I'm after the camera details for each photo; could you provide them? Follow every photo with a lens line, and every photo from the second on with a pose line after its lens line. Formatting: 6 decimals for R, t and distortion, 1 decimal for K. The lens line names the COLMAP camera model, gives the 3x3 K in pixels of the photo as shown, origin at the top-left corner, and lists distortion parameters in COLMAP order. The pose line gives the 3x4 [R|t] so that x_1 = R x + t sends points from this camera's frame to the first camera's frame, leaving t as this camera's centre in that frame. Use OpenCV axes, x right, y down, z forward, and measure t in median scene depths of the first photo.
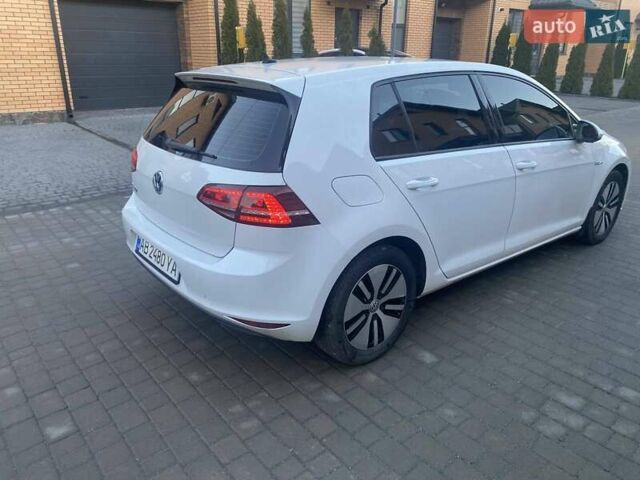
lens RADIAL K [[475.1, 0, 316.8], [0, 475.1, 207.5], [0, 0, 1]] dist [0.045683, -0.054690]
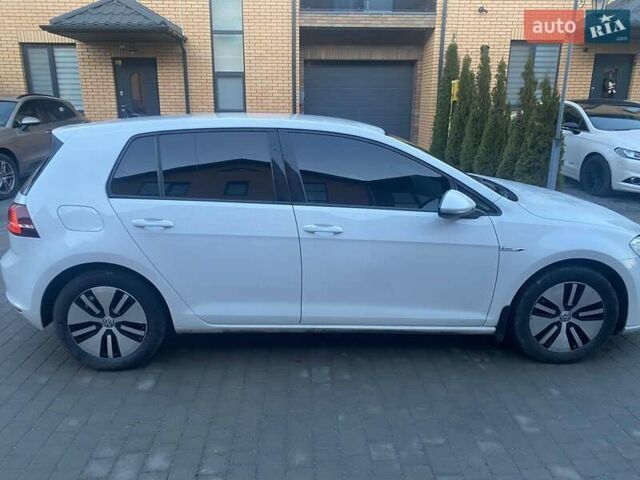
lens RADIAL K [[475.1, 0, 316.8], [0, 475.1, 207.5], [0, 0, 1]] dist [0.045683, -0.054690]
pose [[0.809723, 0.120217, -0.574367, 1.158057], [-0.177333, 0.983157, -0.044219, -0.105195], [0.559377, 0.137659, 0.817403, 0.288377]]
